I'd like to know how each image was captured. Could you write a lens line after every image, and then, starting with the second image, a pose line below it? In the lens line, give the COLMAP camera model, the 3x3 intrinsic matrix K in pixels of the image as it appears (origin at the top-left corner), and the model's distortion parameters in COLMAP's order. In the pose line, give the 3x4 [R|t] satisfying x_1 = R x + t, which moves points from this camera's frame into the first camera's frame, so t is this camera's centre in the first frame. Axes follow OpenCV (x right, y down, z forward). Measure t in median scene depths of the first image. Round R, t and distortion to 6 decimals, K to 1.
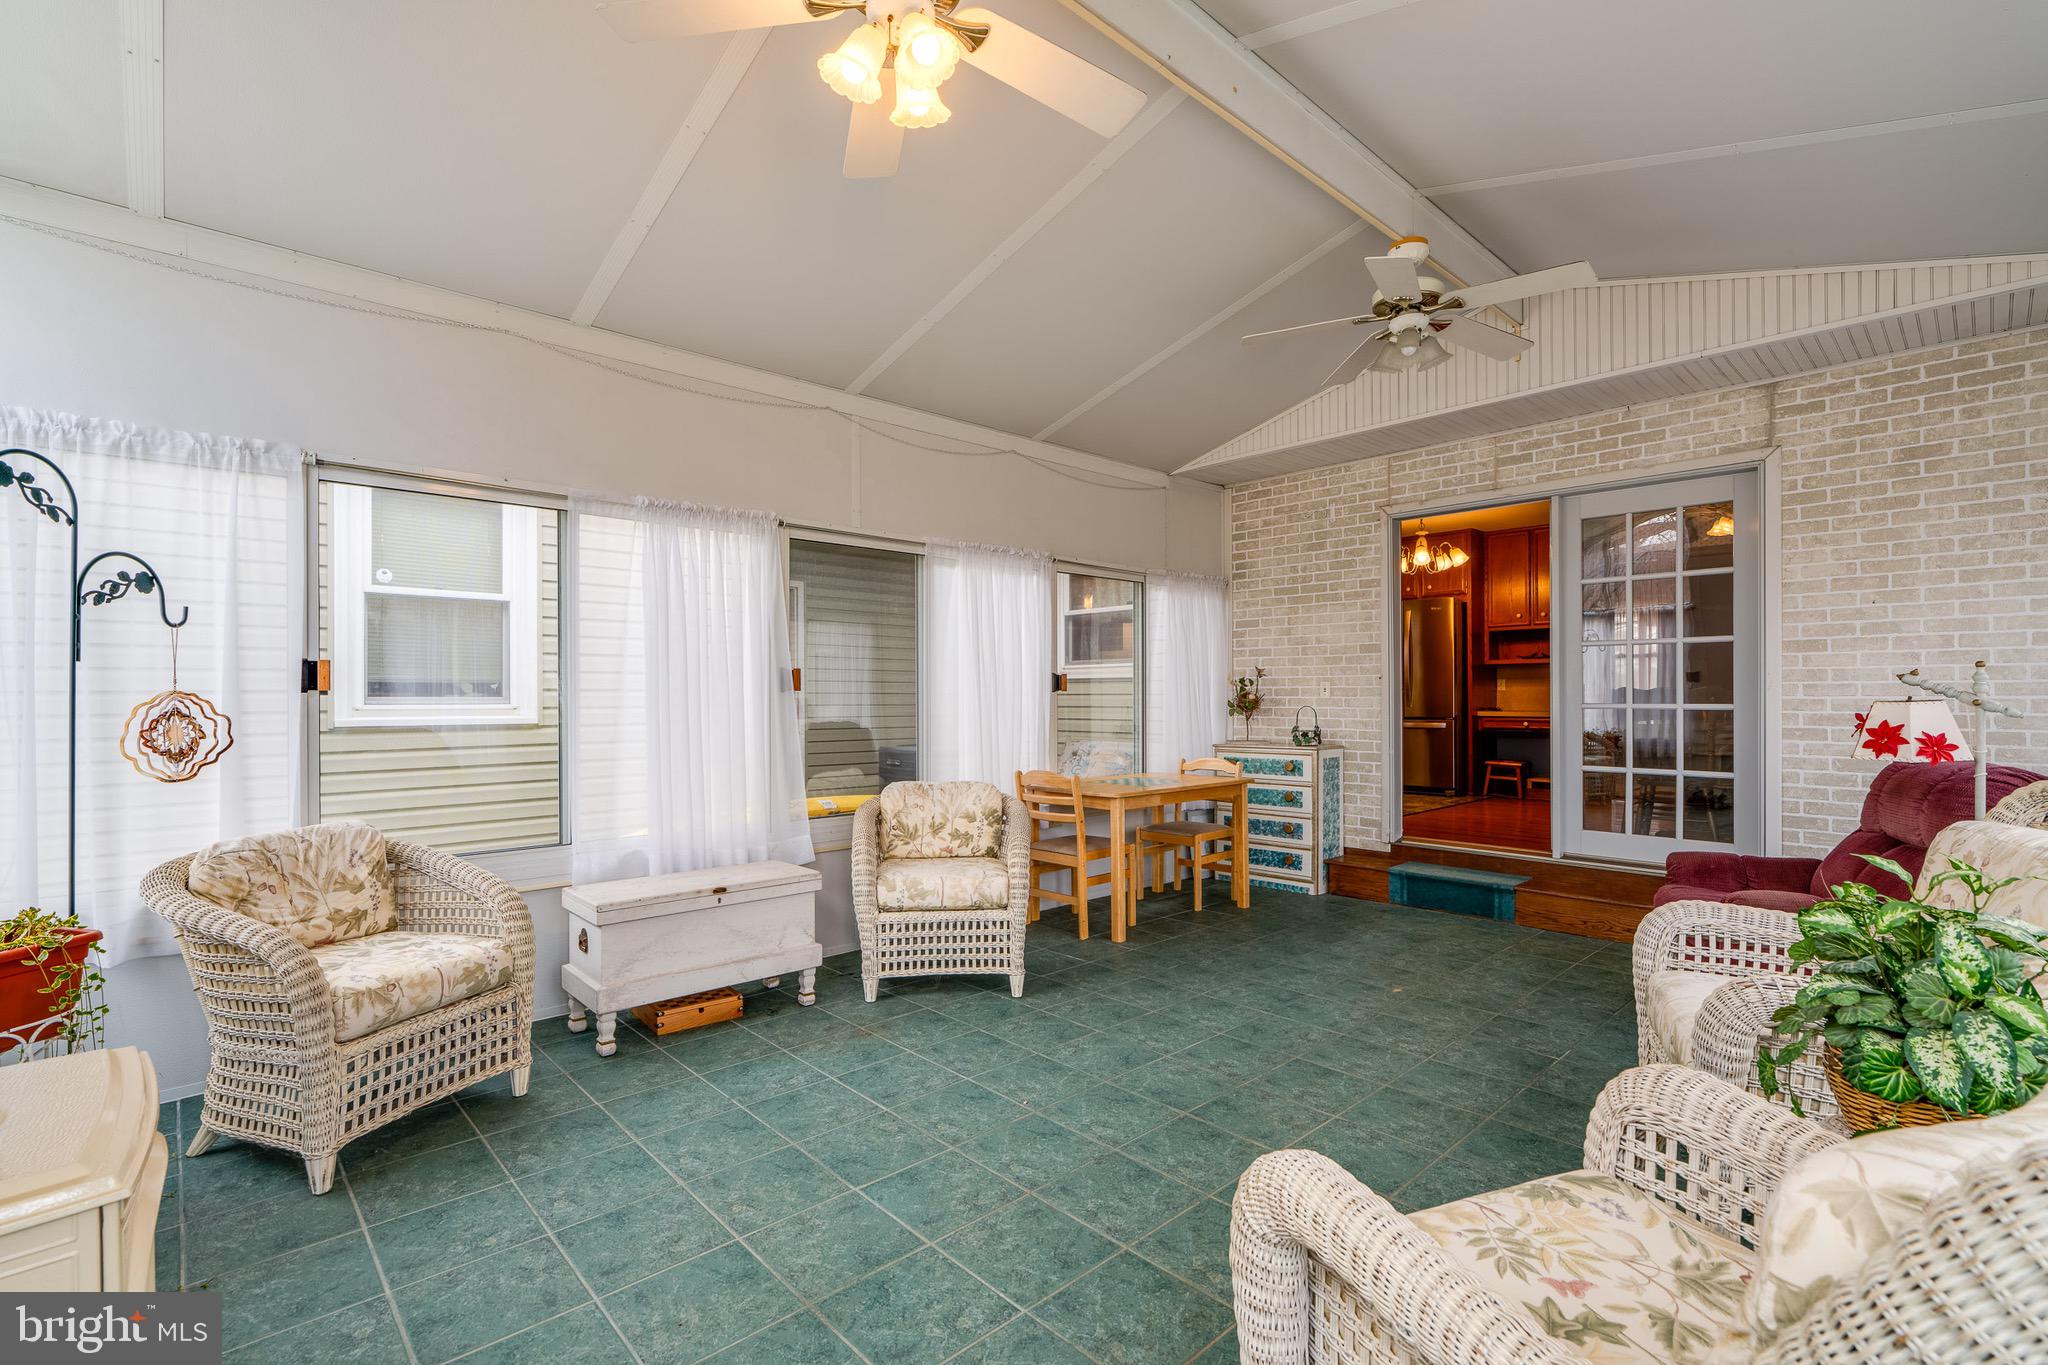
lens RADIAL K [[934.7, 0, 1021.4], [0, 934.7, 686.2], [0, 0, 1]] dist [-0.006852, 0.002144]
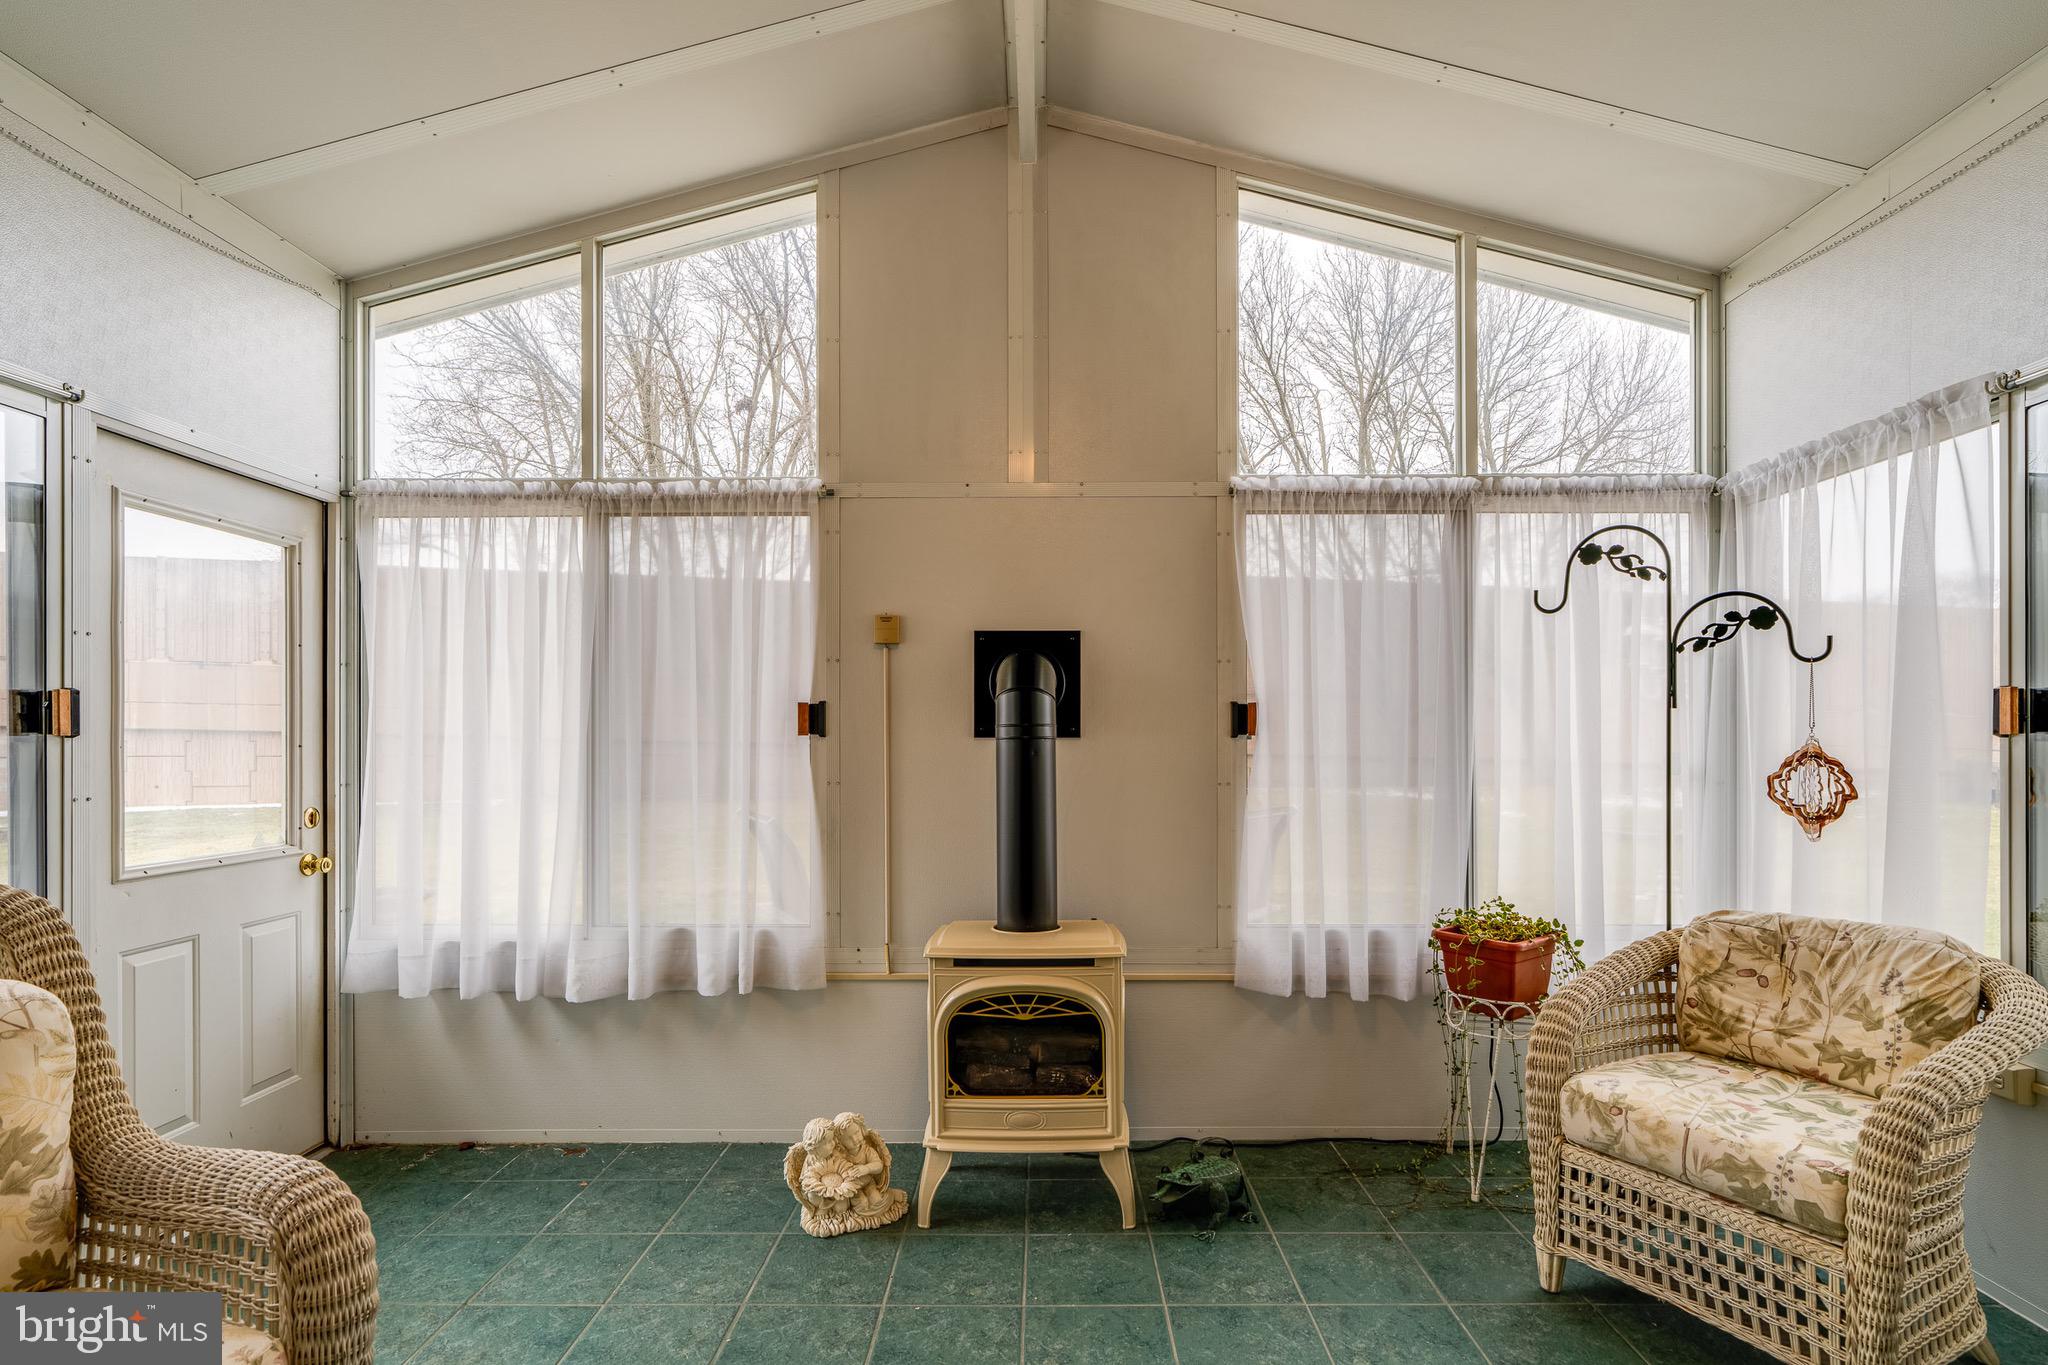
lens RADIAL K [[934.7, 0, 1016.0], [0, 934.7, 747.2], [0, 0, 1]] dist [-0.006852, 0.002144]
pose [[-0.689770, 0.002687, -0.724024, 0.228813], [0.005048, 0.999987, -0.001099, 0.012963], [0.724011, -0.004413, -0.689774, 1.098399]]
